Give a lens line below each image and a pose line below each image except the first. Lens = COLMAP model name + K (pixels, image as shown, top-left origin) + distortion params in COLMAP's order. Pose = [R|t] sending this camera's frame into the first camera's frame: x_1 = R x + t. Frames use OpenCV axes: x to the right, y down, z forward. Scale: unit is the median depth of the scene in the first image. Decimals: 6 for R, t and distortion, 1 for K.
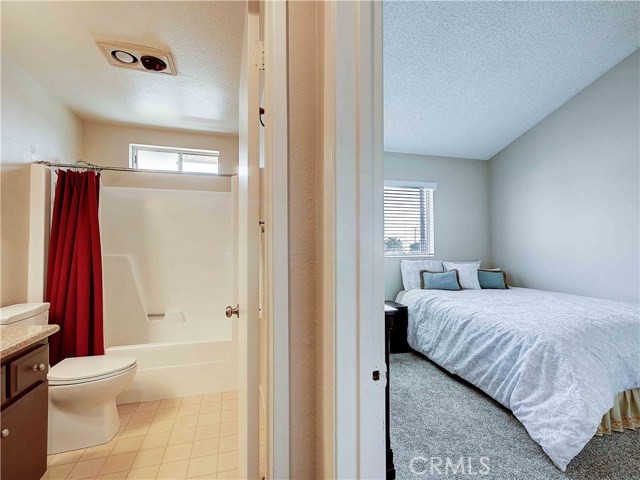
lens RADIAL K [[298.0, 0, 320.0], [0, 298.0, 240.0], [0, 0, 1]] dist [0.001106, -0.000353]
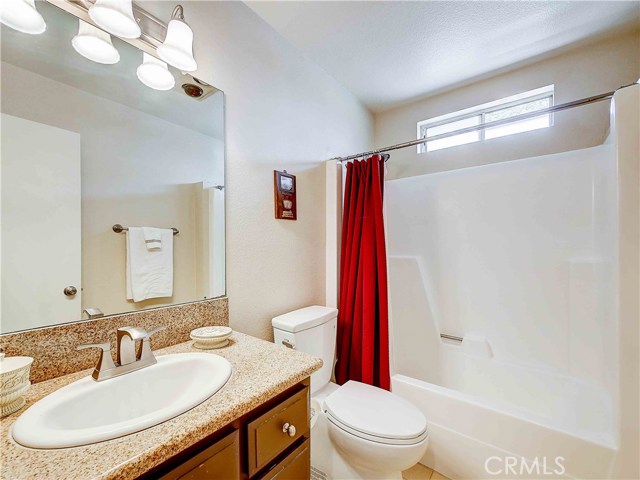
lens RADIAL K [[275.5, 0, 320.5], [0, 275.5, 250.2], [0, 0, 1]] dist [0.000647, -0.000137]
pose [[0.605380, 0.004421, -0.795924, -0.252843], [0.016926, 0.999687, 0.018427, 0.016085], [0.795757, -0.024627, 0.605116, 0.414047]]
